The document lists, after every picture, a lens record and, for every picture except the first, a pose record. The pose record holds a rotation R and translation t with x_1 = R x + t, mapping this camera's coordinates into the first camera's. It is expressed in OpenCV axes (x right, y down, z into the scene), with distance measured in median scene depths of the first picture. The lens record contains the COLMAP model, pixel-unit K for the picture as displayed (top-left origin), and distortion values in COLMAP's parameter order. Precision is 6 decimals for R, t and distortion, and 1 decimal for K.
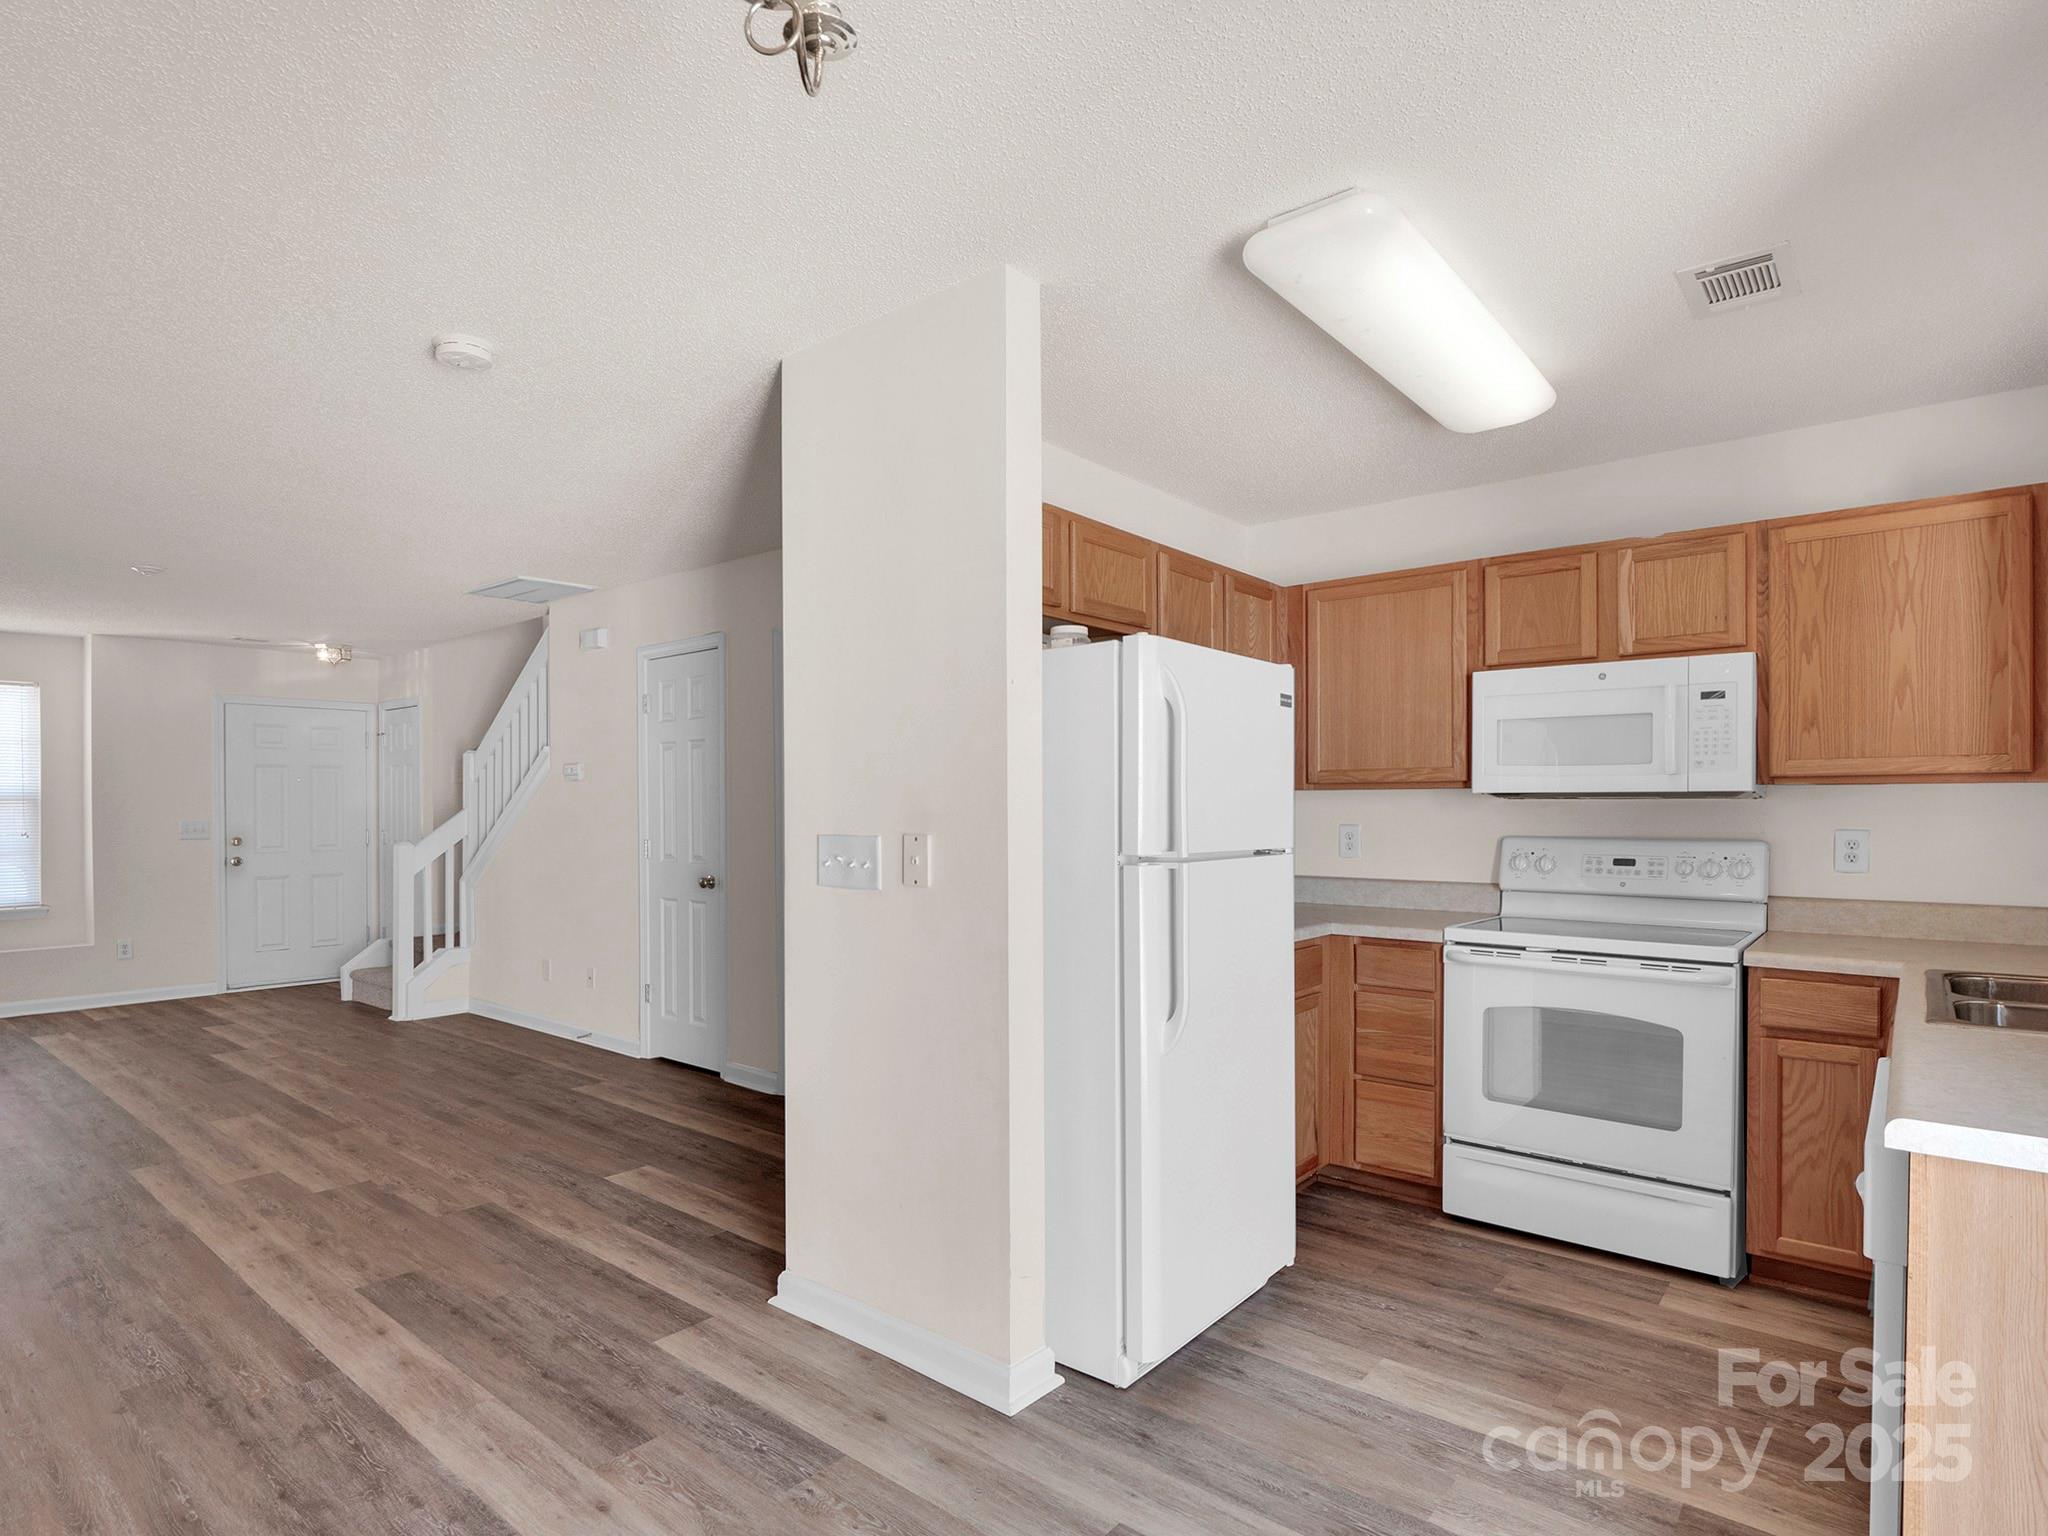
lens RADIAL K [[1058.9, 0, 989.8], [0, 1058.9, 819.1], [0, 0, 1]] dist [0.000345, -0.008246]
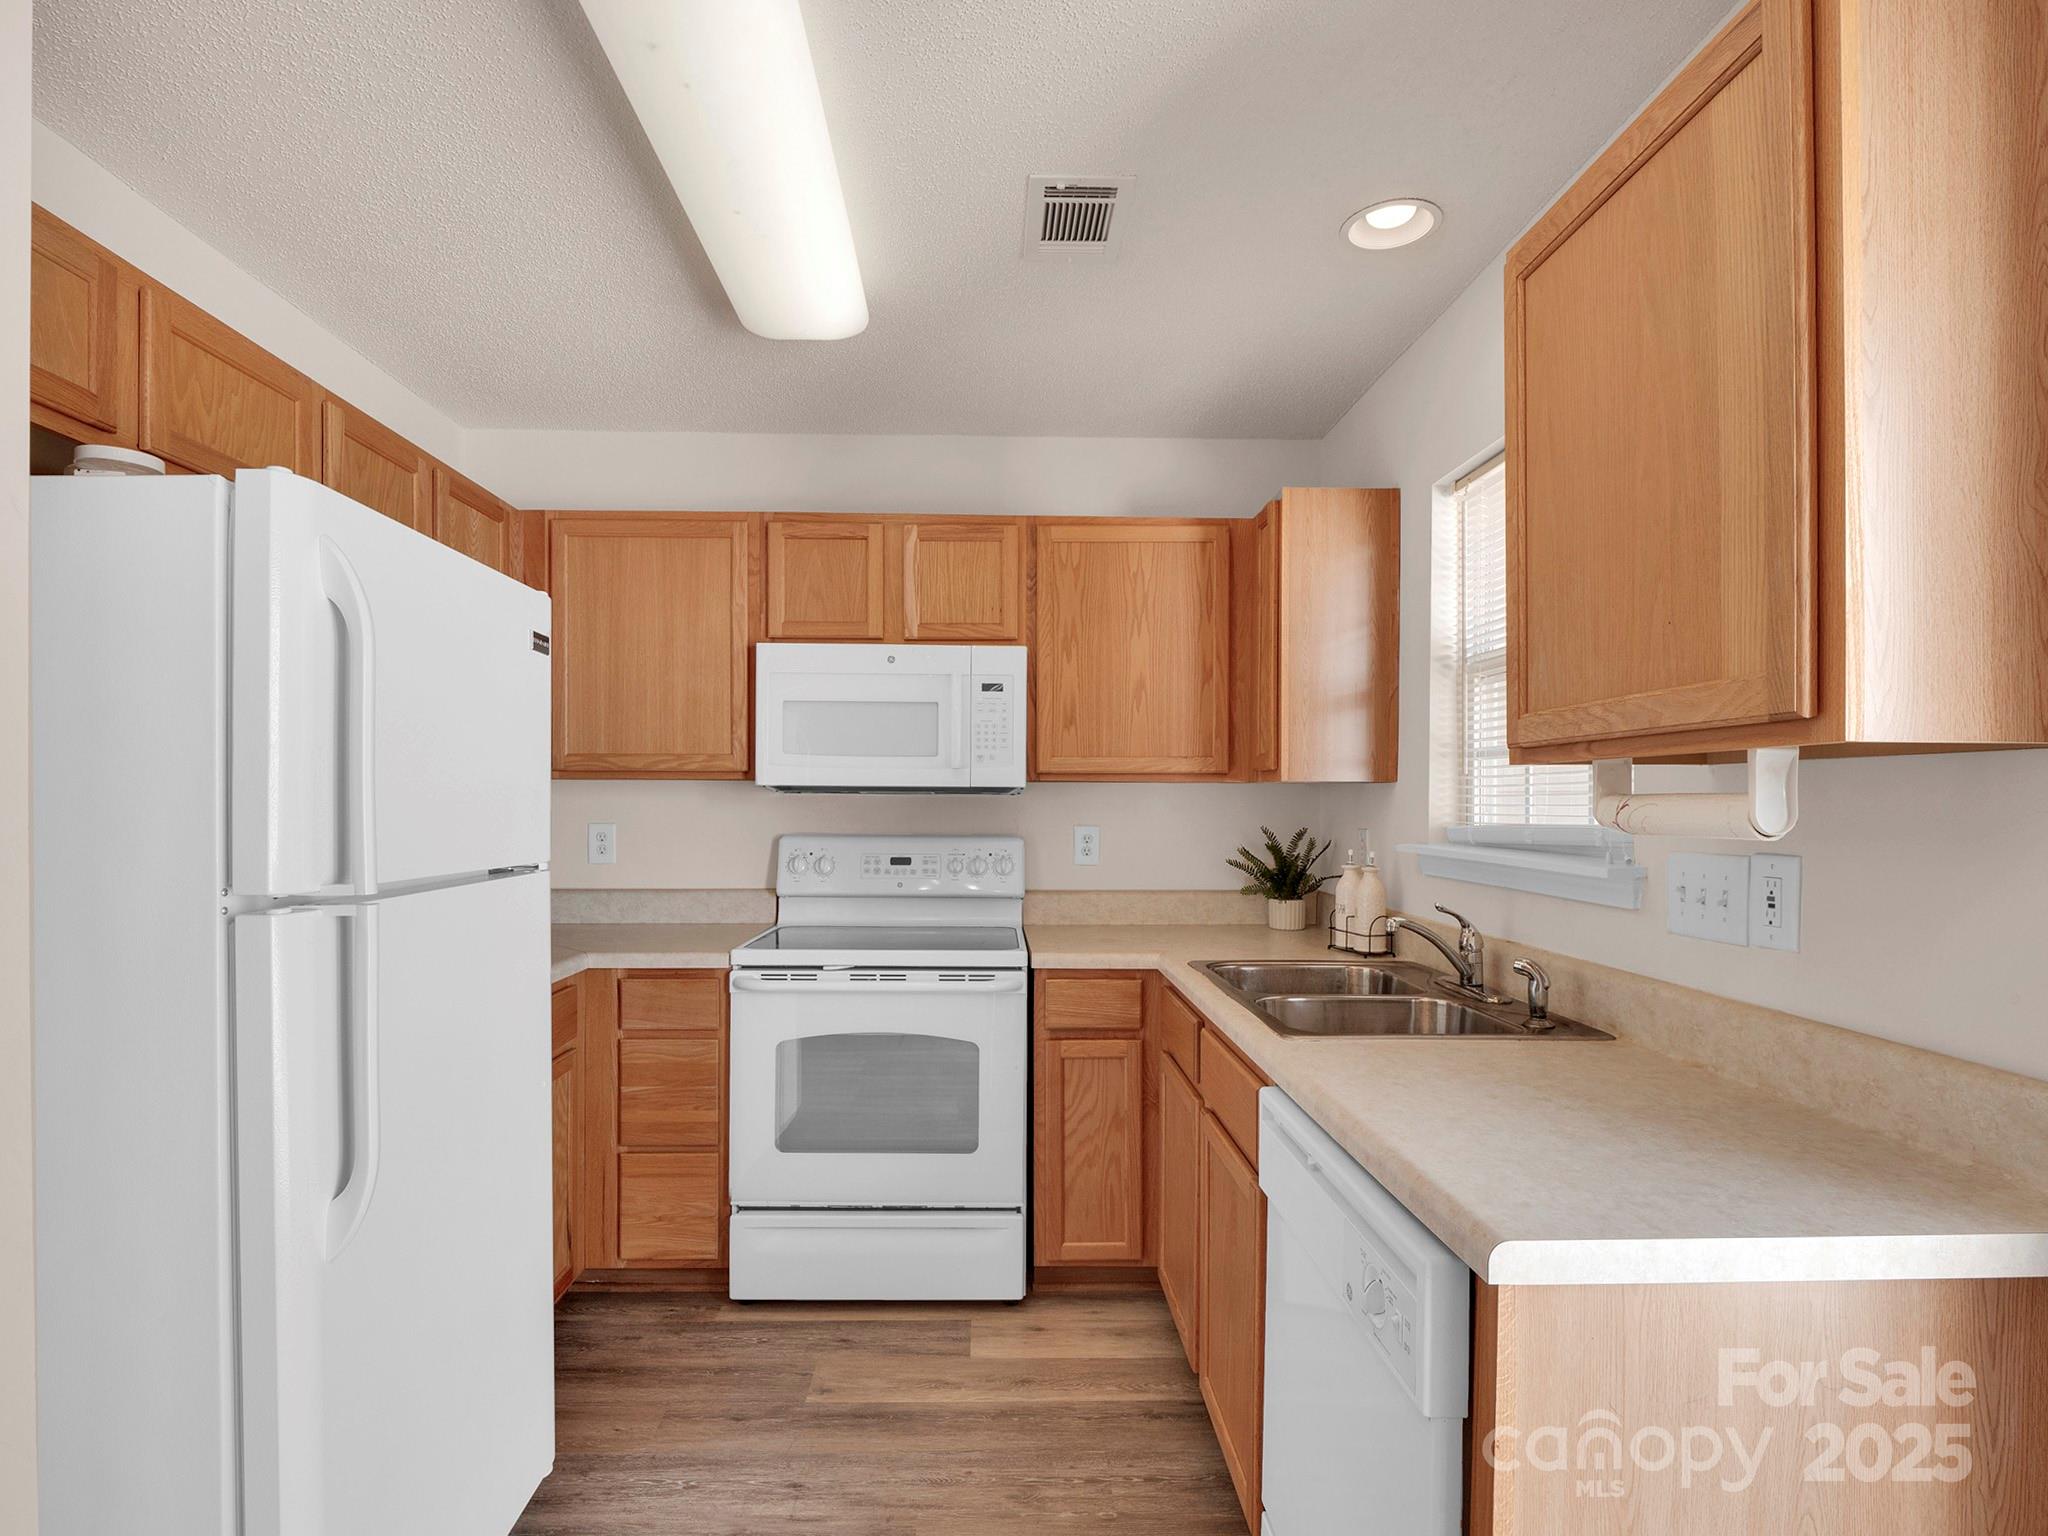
lens RADIAL K [[1068.3, 0, 1000.8], [0, 1068.3, 802.0], [0, 0, 1]] dist [-0.002026, -0.017203]
pose [[0.752945, 0.003572, 0.658074, 0.047093], [0.002690, 0.999960, -0.008505, -0.004049], [-0.658078, 0.008173, 0.752905, 0.260016]]
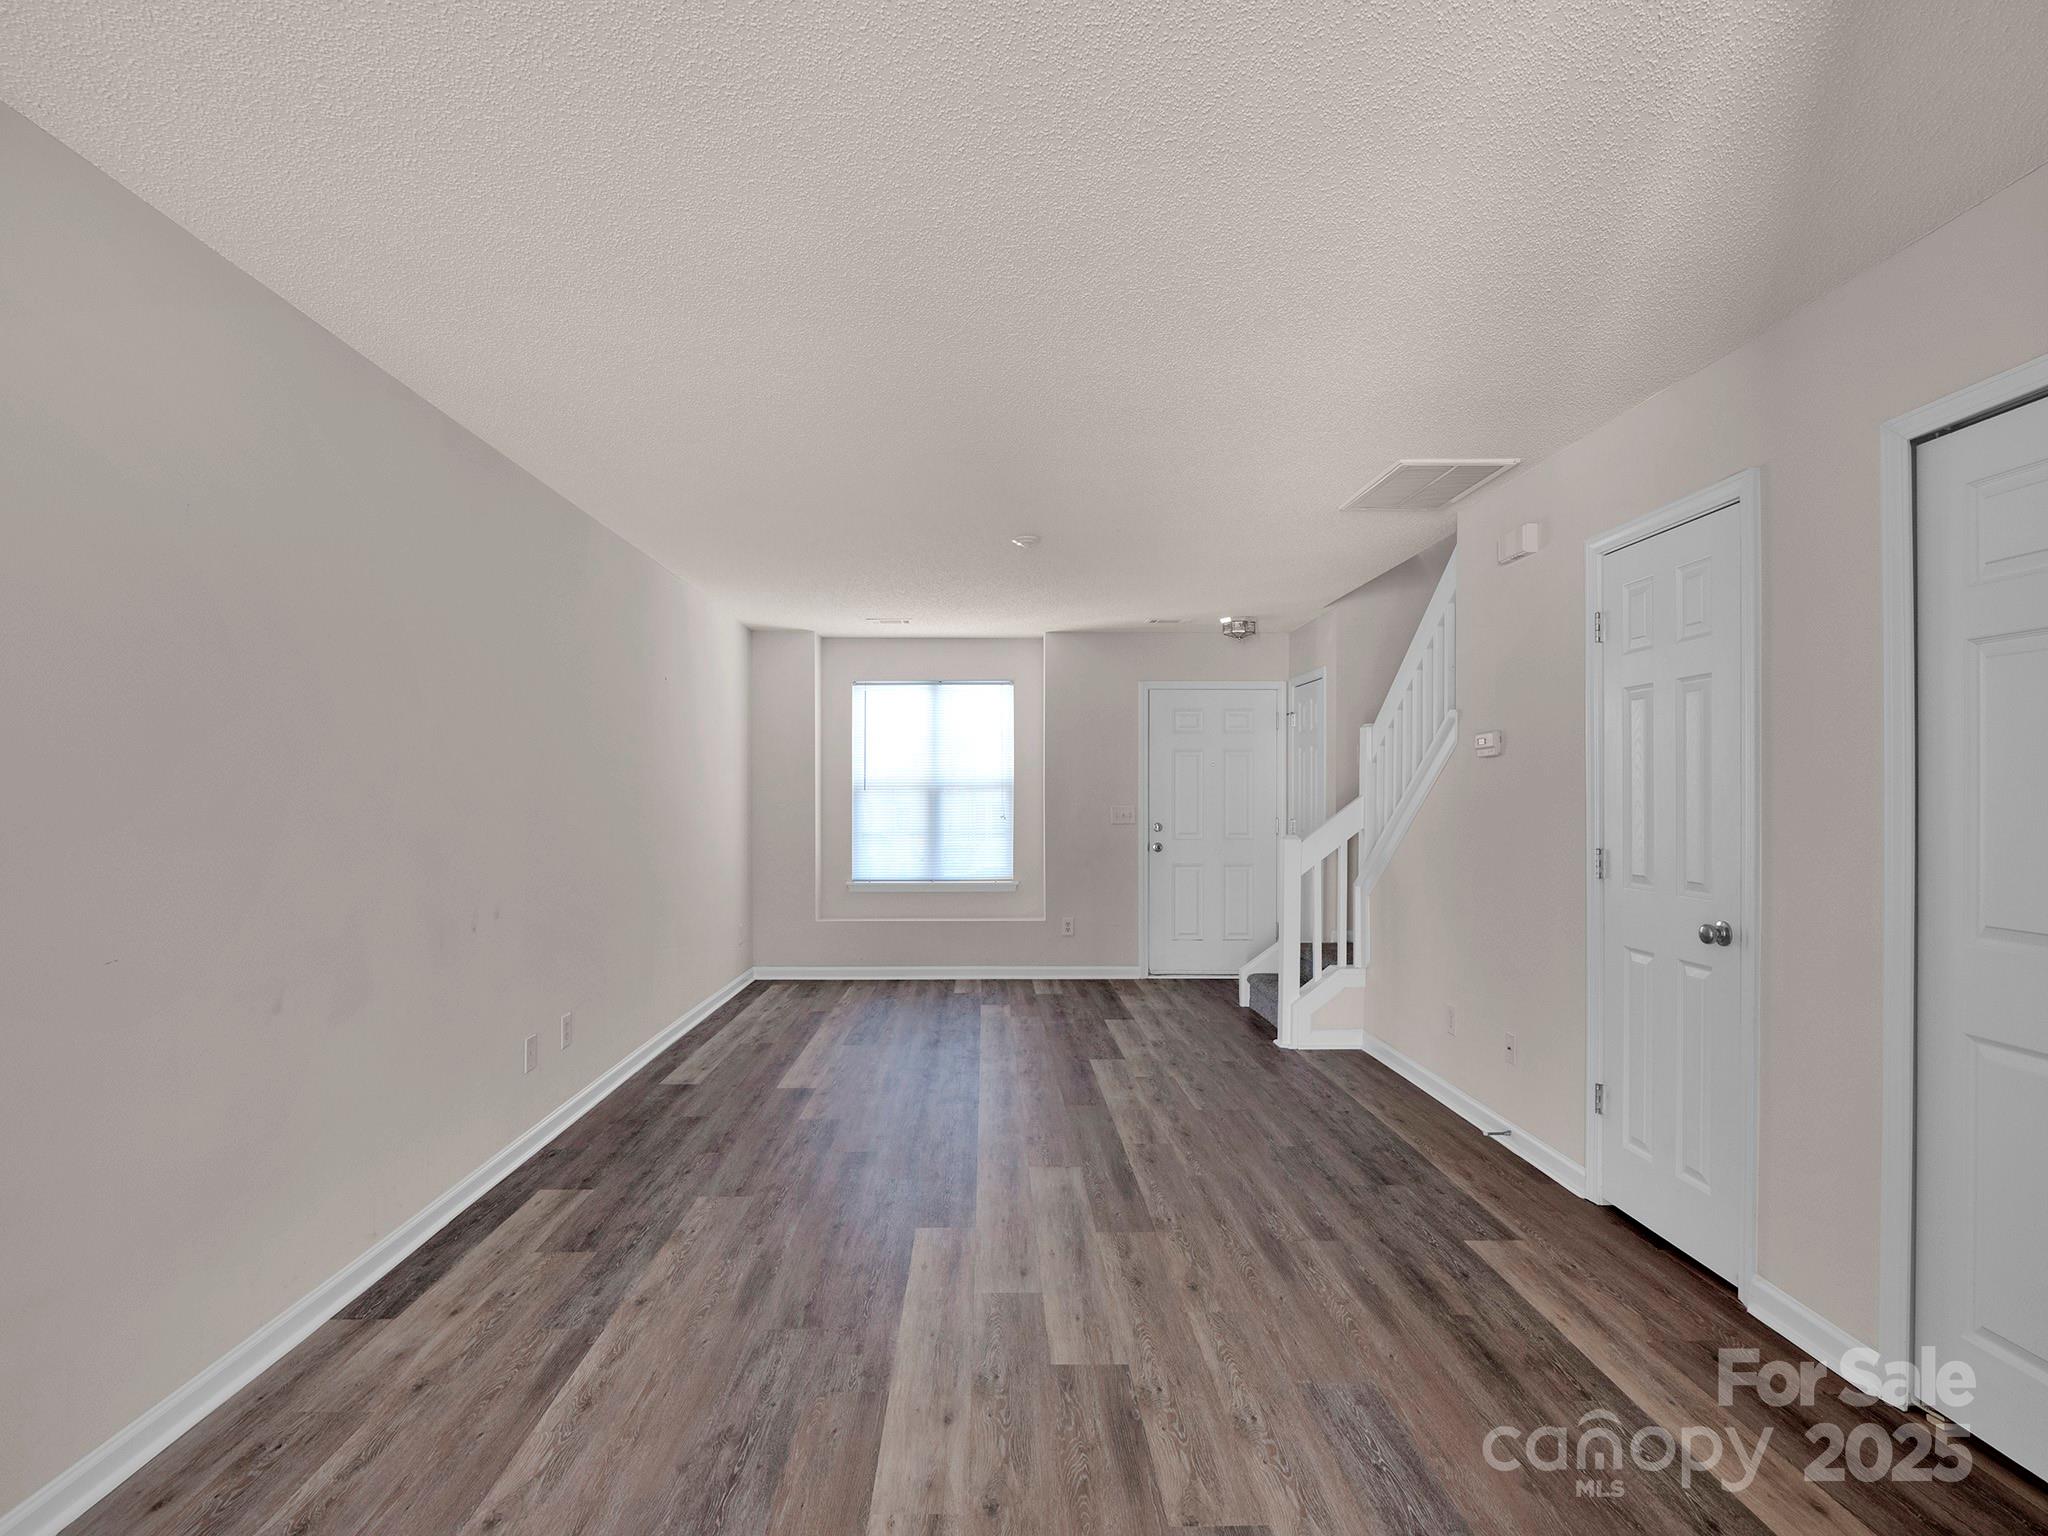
lens RADIAL K [[1027.2, 0, 1025.7], [0, 1027.2, 797.2], [0, 0, 1]] dist [-0.001979, -0.014548]
pose [[0.670880, 0.005461, -0.741546, -0.179516], [-0.010143, 0.999947, -0.001813, -0.009775], [0.741497, 0.008738, 0.670900, 0.590574]]
